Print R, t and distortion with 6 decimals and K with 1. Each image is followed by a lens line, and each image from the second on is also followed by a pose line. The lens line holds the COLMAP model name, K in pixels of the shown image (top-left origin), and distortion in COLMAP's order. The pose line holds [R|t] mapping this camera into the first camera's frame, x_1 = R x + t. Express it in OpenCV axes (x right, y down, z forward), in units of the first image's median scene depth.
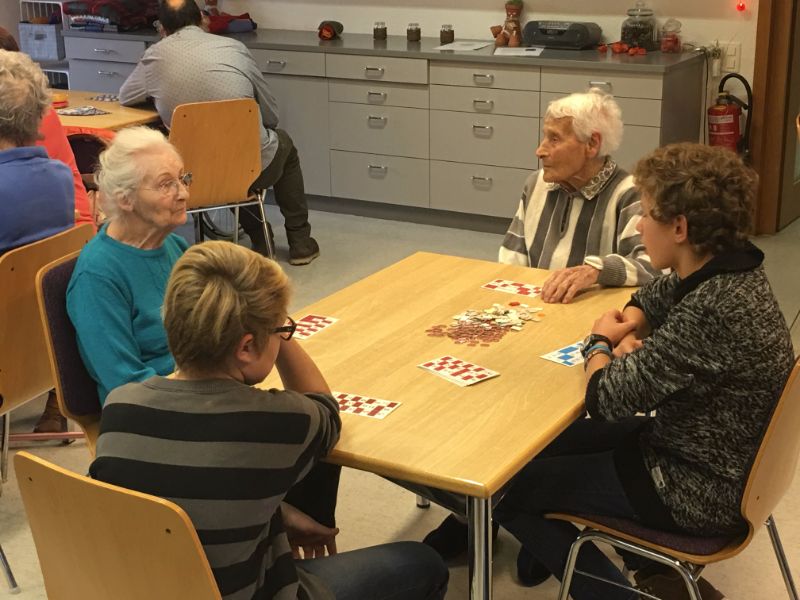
lens RADIAL K [[1277.7, 0, 394.5], [0, 1277.7, 258.9], [0, 0, 1]] dist [0.083860, 0.000000]
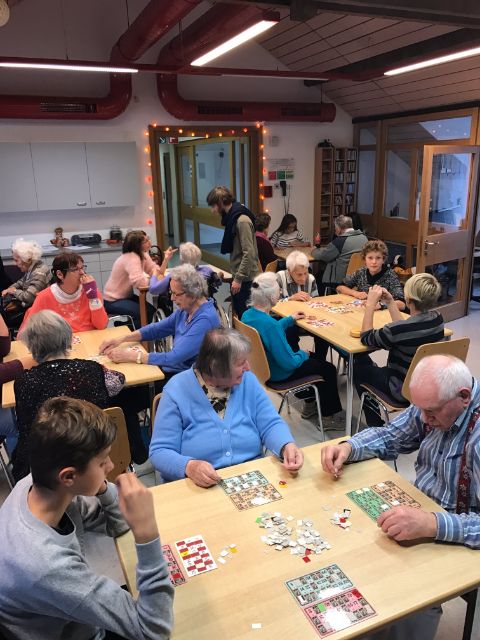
lens RADIAL K [[520.1, 0, 236.5], [0, 520.1, 321.2], [0, 0, 1]] dist [-0.009110, -0.011886]
pose [[0.612983, -0.227696, 0.756575, -0.949761], [0.236944, 0.966477, 0.098894, -0.097038], [-0.753730, 0.118646, 0.646385, 0.268015]]
